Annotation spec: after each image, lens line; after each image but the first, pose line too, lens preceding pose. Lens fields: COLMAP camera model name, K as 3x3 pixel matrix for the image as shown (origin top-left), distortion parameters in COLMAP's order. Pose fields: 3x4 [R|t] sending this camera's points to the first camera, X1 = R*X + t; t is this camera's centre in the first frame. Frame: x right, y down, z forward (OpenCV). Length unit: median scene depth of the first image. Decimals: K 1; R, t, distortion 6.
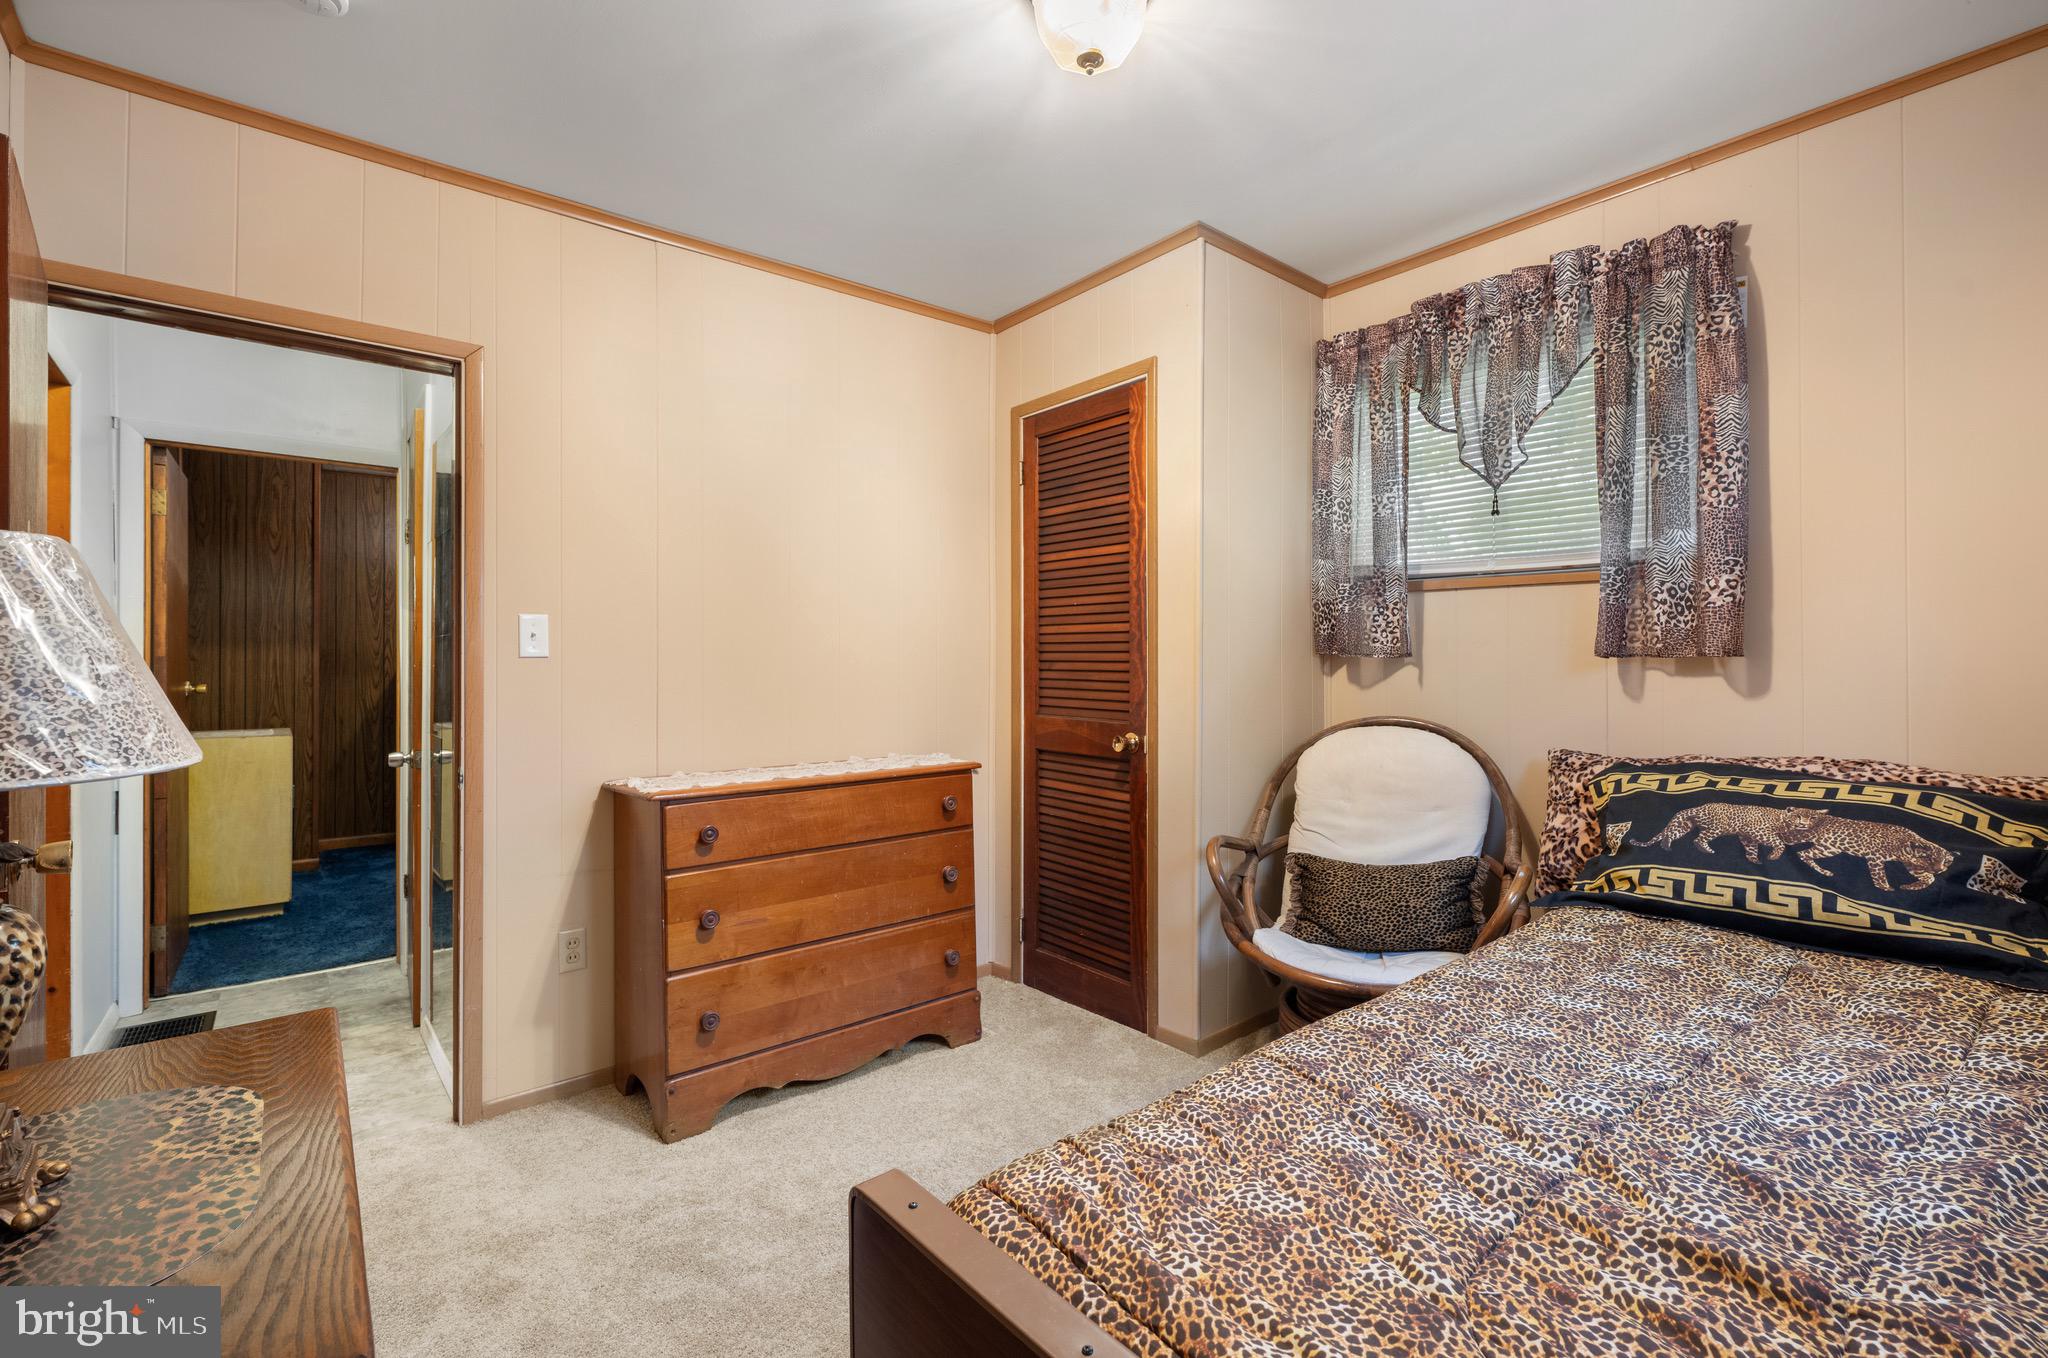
lens RADIAL K [[886.2, 0, 1013.8], [0, 886.2, 669.0], [0, 0, 1]] dist [-0.003814, 0.000104]
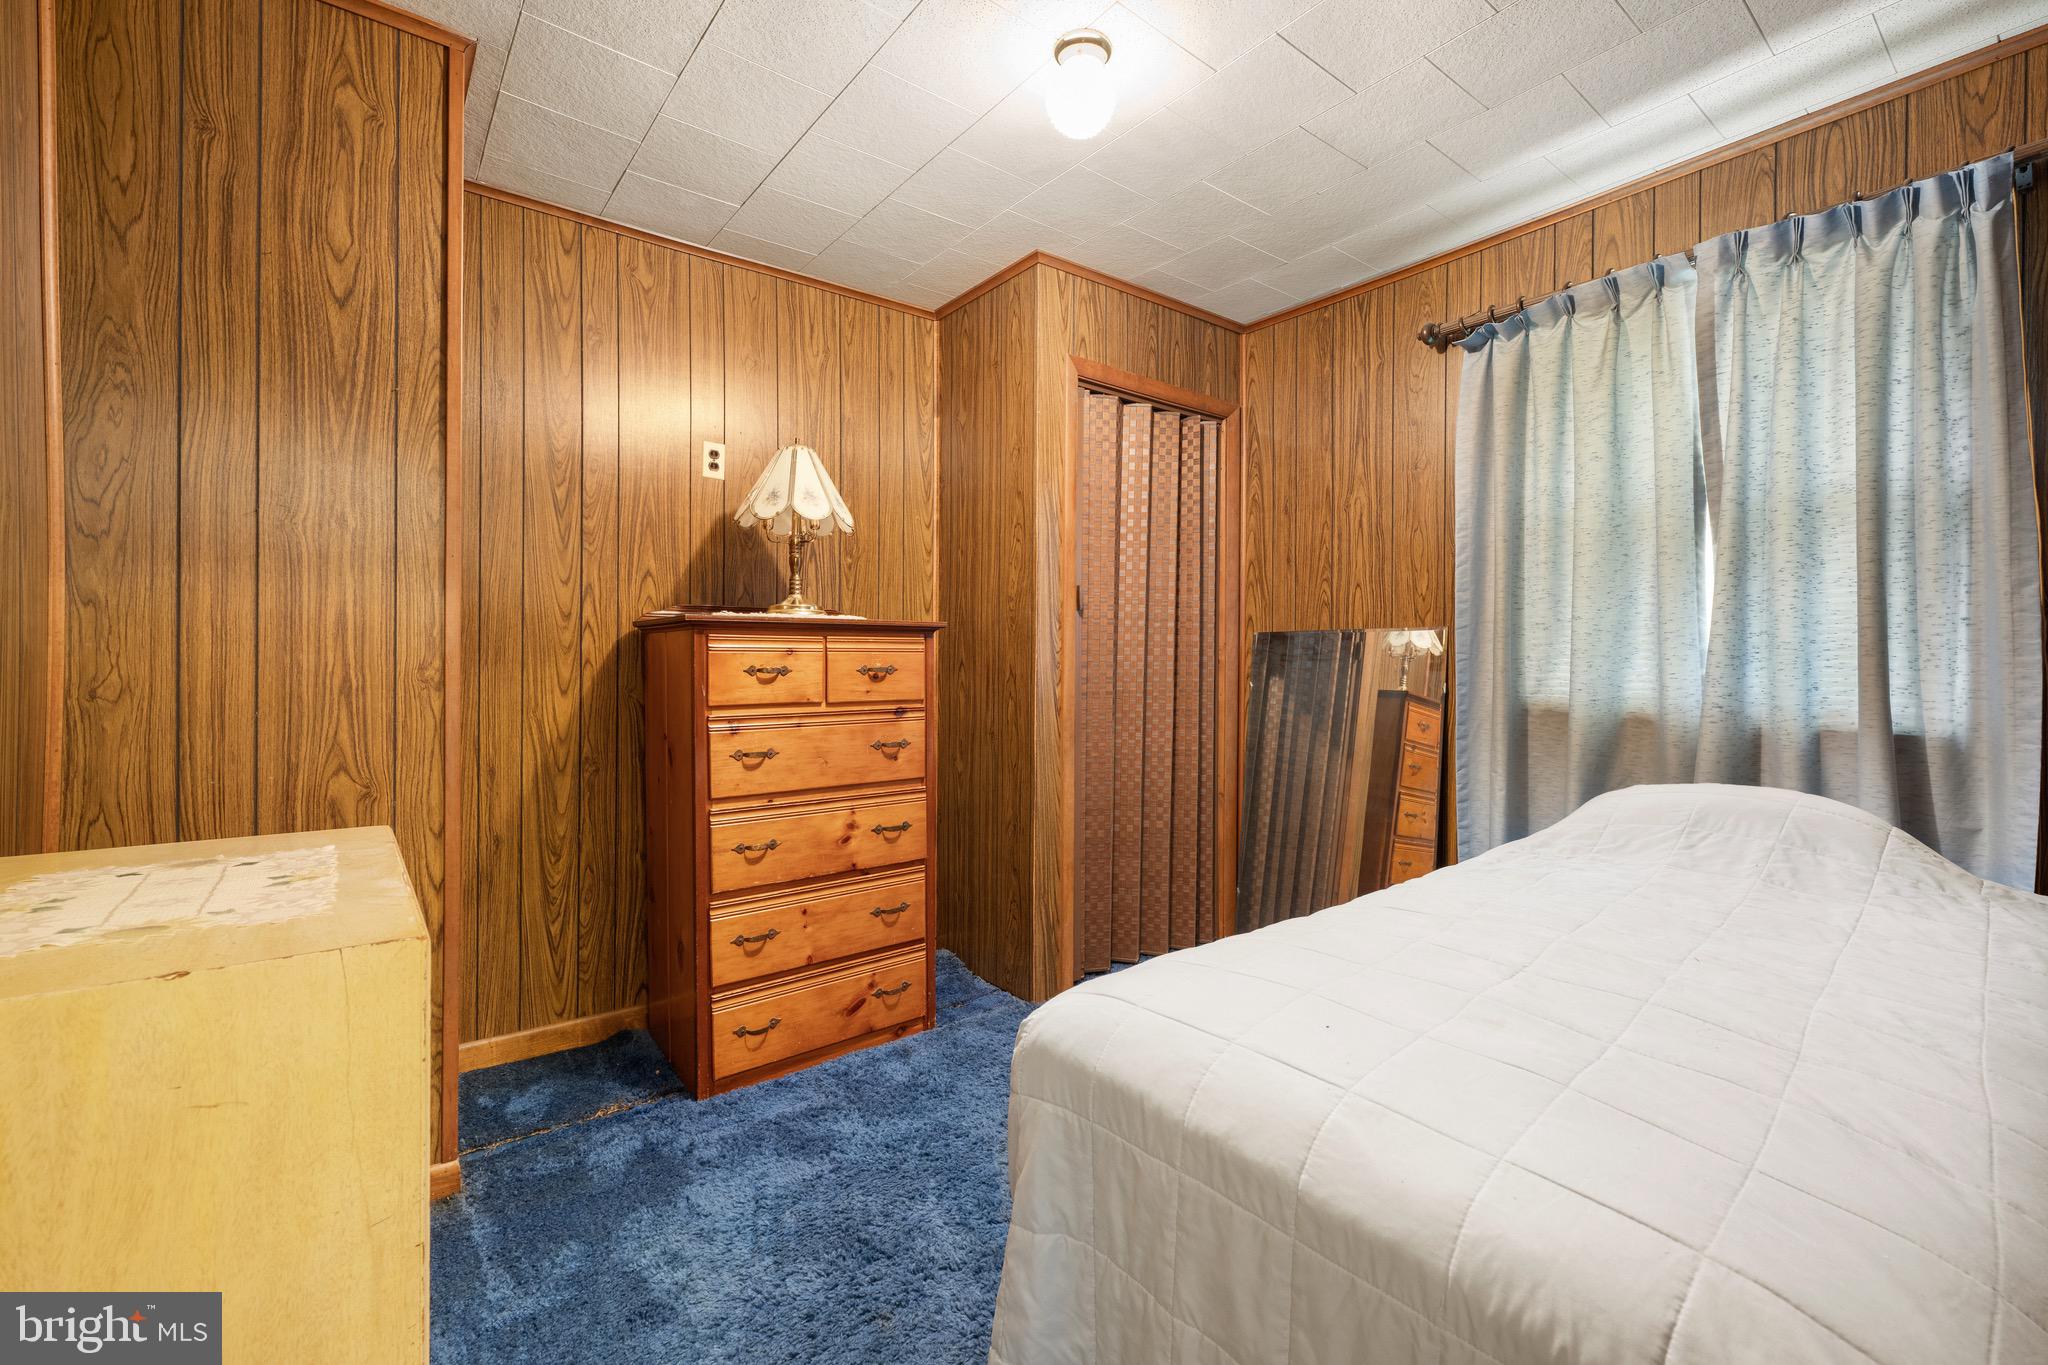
lens RADIAL K [[886.2, 0, 1034.8], [0, 886.2, 677.9], [0, 0, 1]] dist [-0.003814, 0.000104]
pose [[0.999557, 0.002420, -0.029669, -0.553145], [-0.002339, 0.999993, 0.002748, 0.013948], [0.029675, -0.002677, 0.999556, 0.660791]]
